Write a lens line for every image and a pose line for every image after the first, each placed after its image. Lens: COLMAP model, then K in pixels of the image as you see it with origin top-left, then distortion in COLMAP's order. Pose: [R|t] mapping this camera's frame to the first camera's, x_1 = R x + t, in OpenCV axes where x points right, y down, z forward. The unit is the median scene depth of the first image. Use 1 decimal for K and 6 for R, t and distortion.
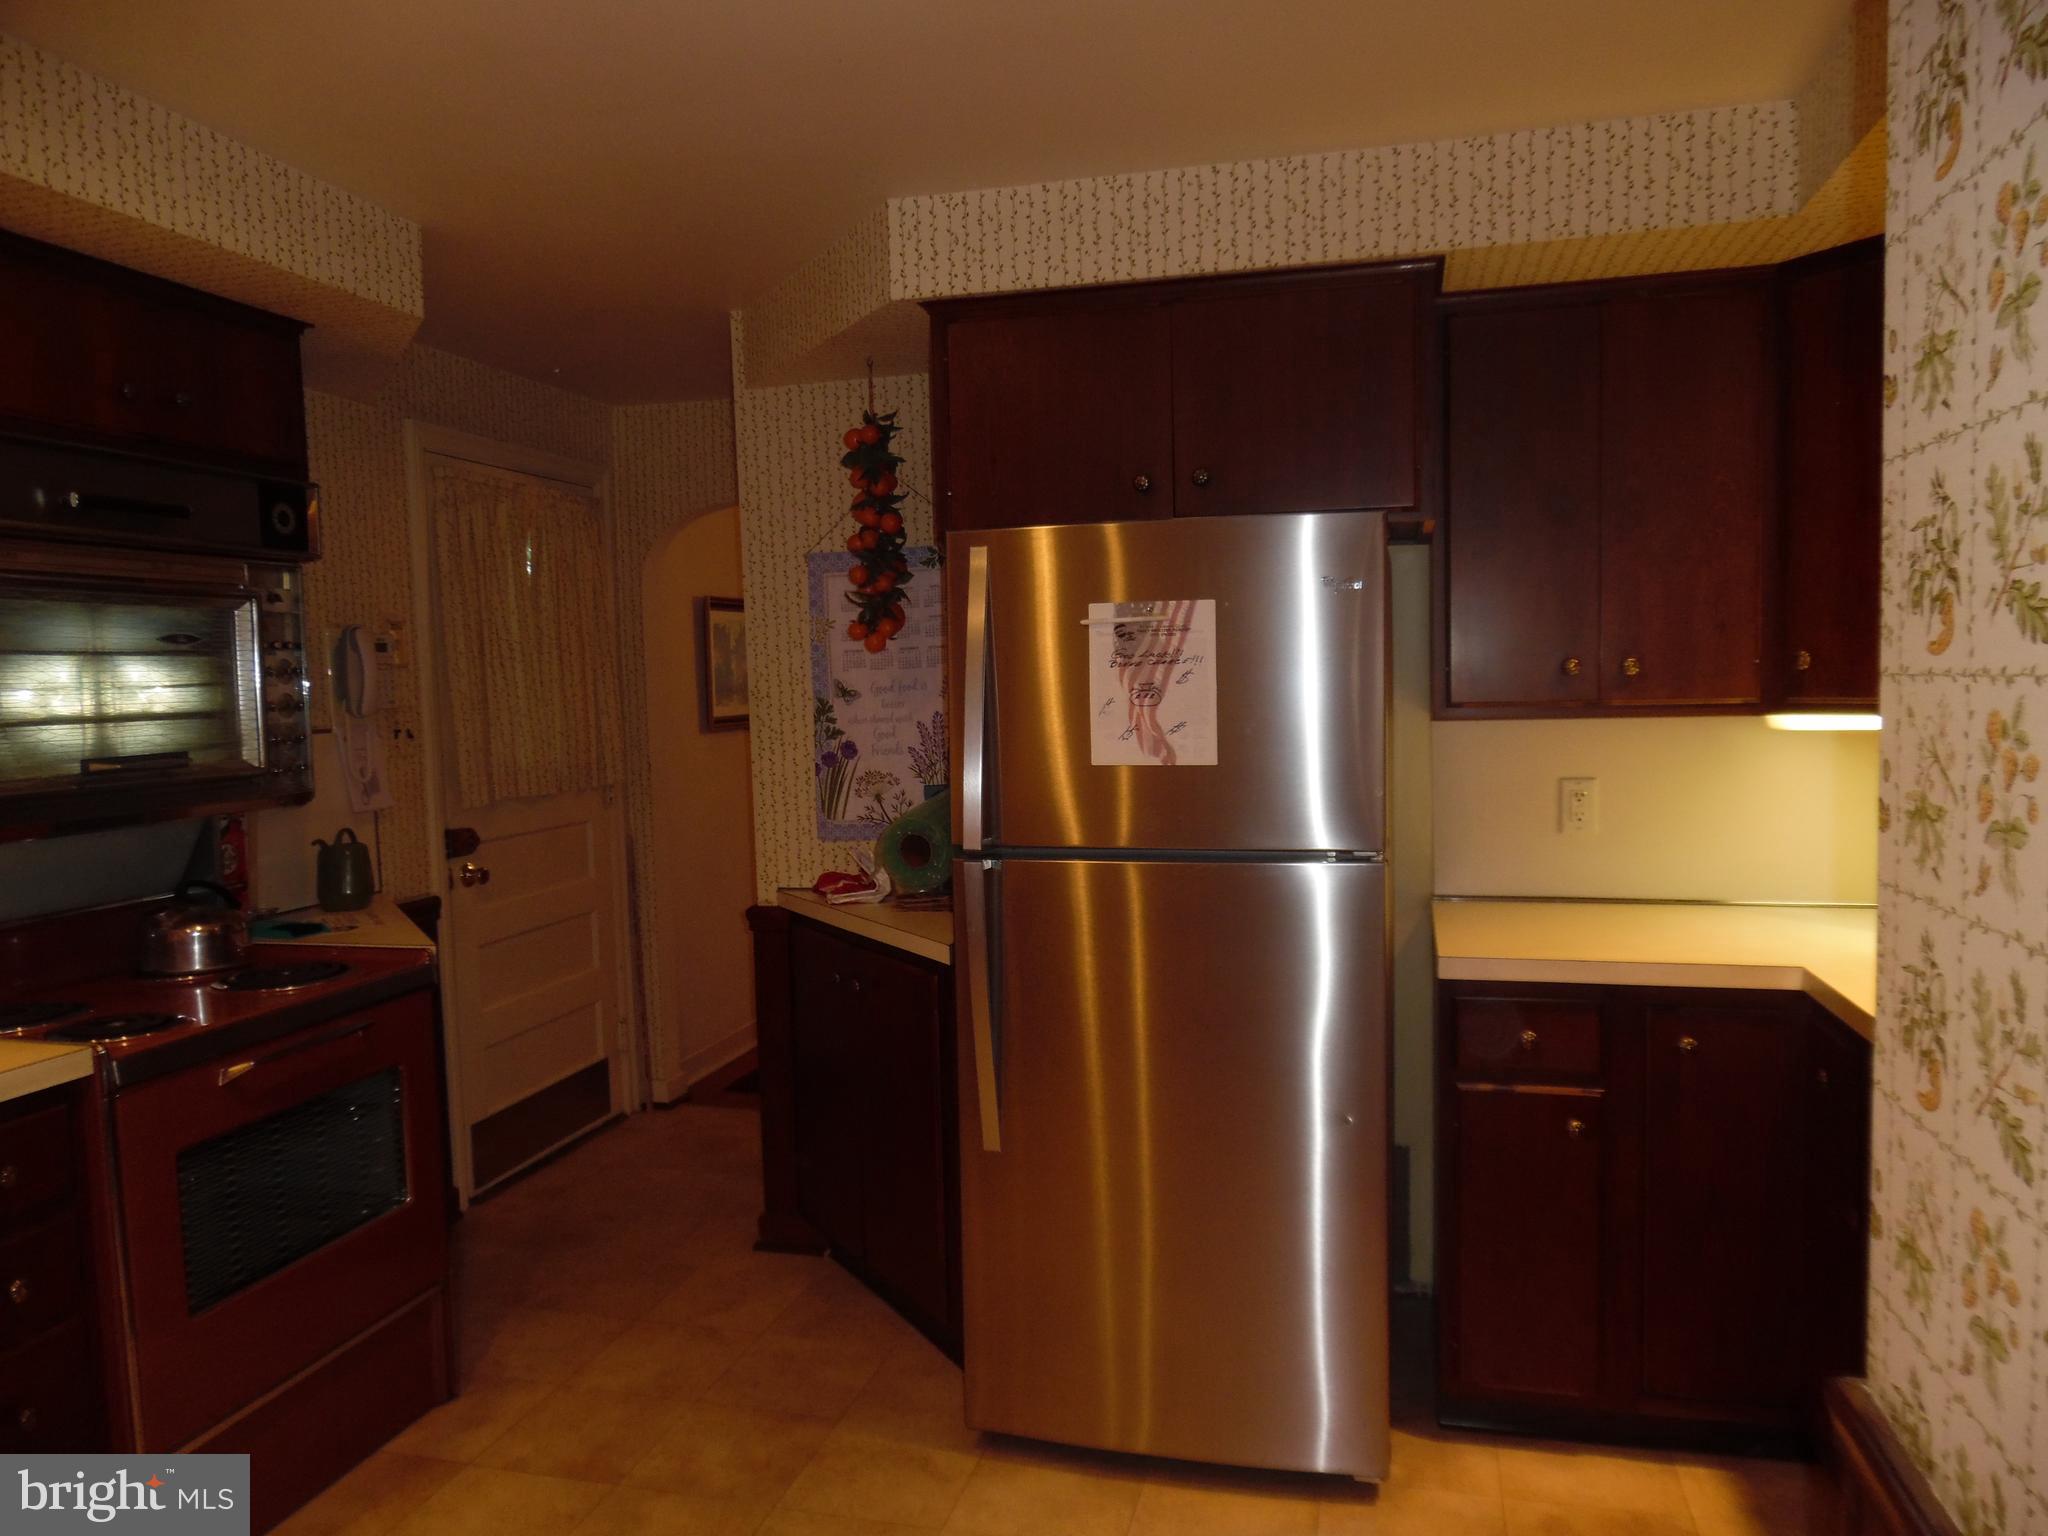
lens RADIAL K [[1436.1, 0, 1025.5], [0, 1436.1, 778.9], [0, 0, 1]] dist [-0.008163, 0.009977]
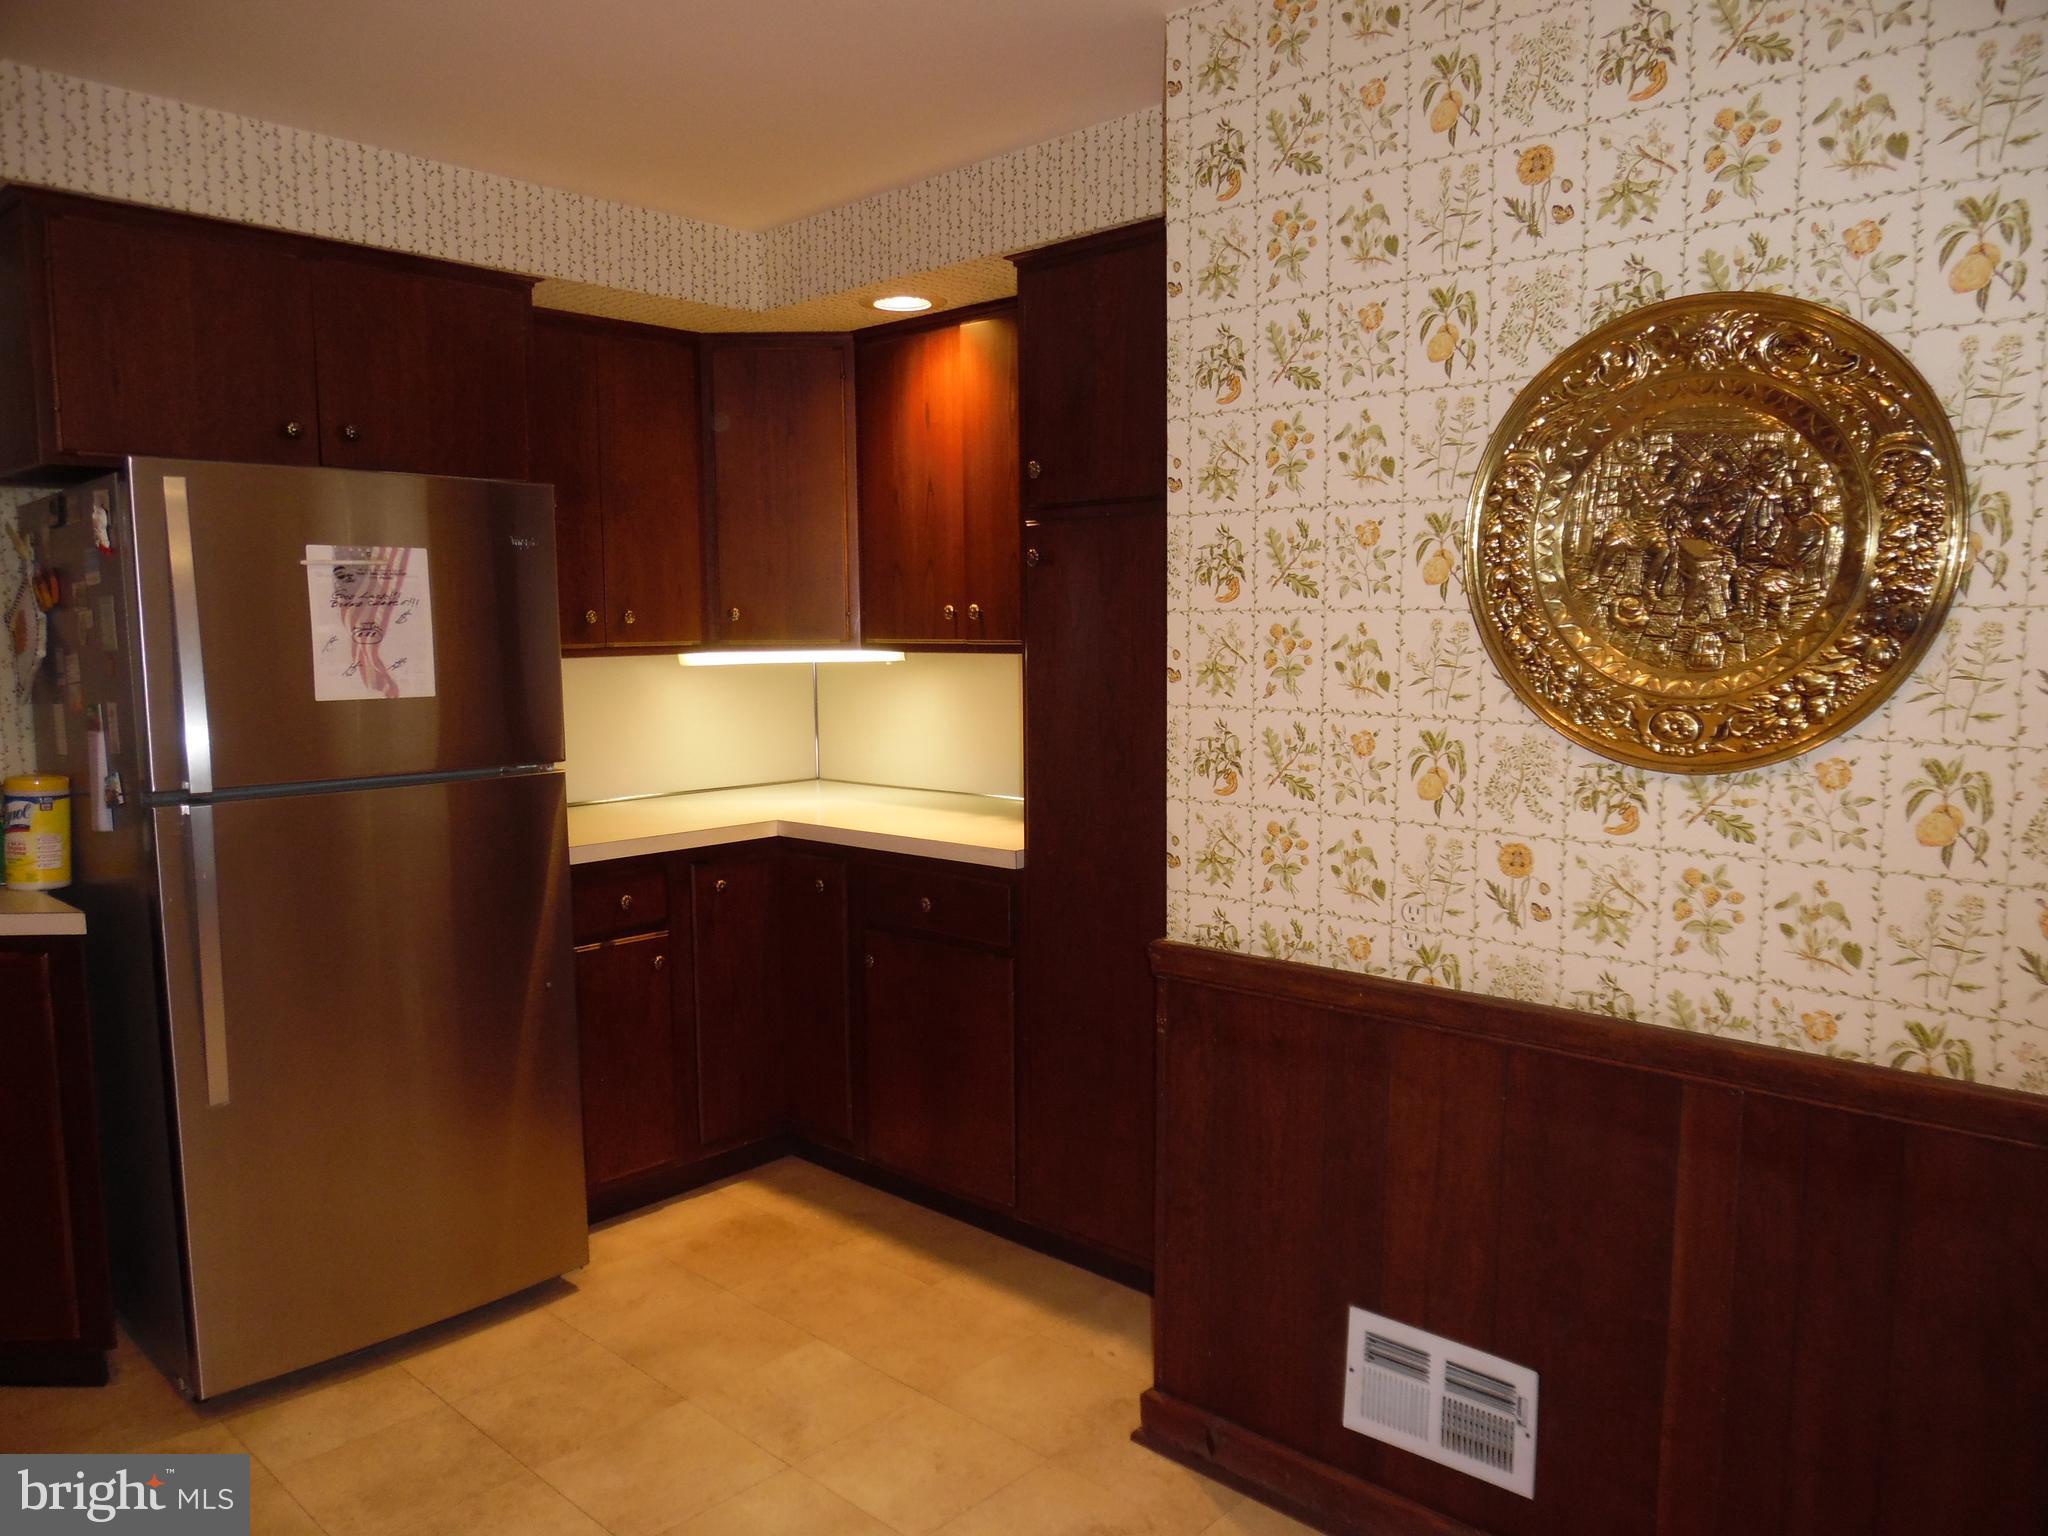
lens RADIAL K [[1436.1, 0, 1020.0], [0, 1436.1, 777.4], [0, 0, 1]] dist [-0.008163, 0.009977]
pose [[0.482737, -0.077427, 0.872336, -0.625124], [0.060873, 0.996641, 0.054774, 0.019861], [-0.873647, 0.026660, 0.485828, 0.054345]]
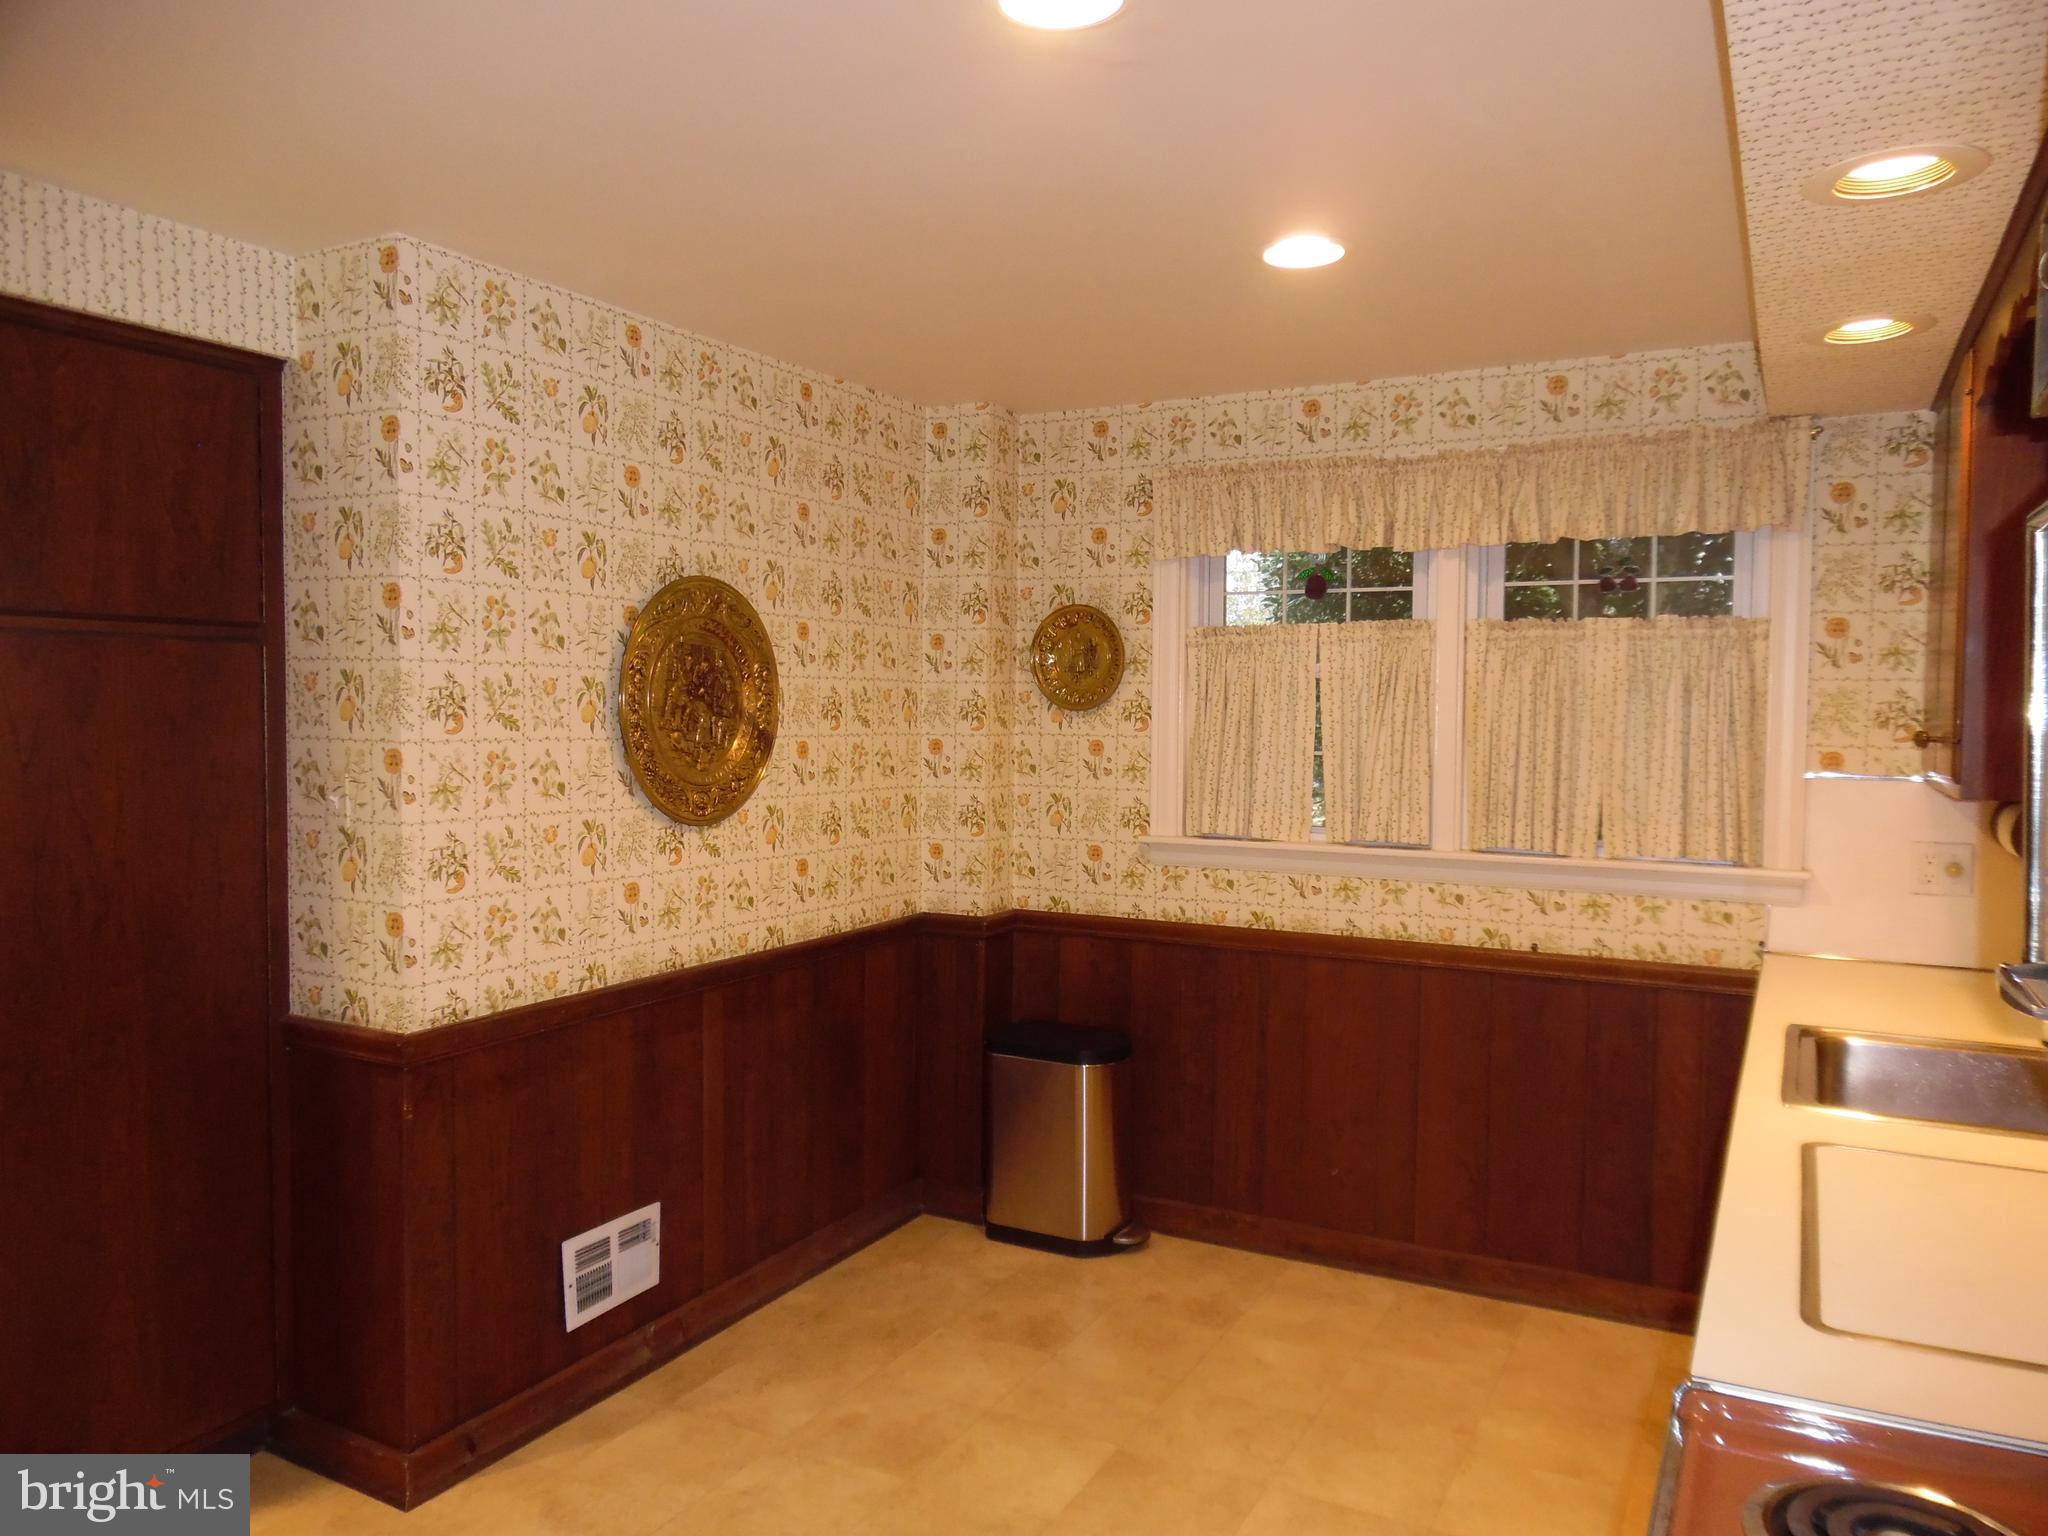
lens RADIAL K [[1436.1, 0, 1021.3], [0, 1436.1, 763.2], [0, 0, 1]] dist [-0.008163, 0.009977]
pose [[-0.968657, 0.000391, 0.248403, -0.459585], [0.027405, 0.994062, 0.105304, -0.115933], [-0.246887, 0.108810, -0.962916, 1.345131]]
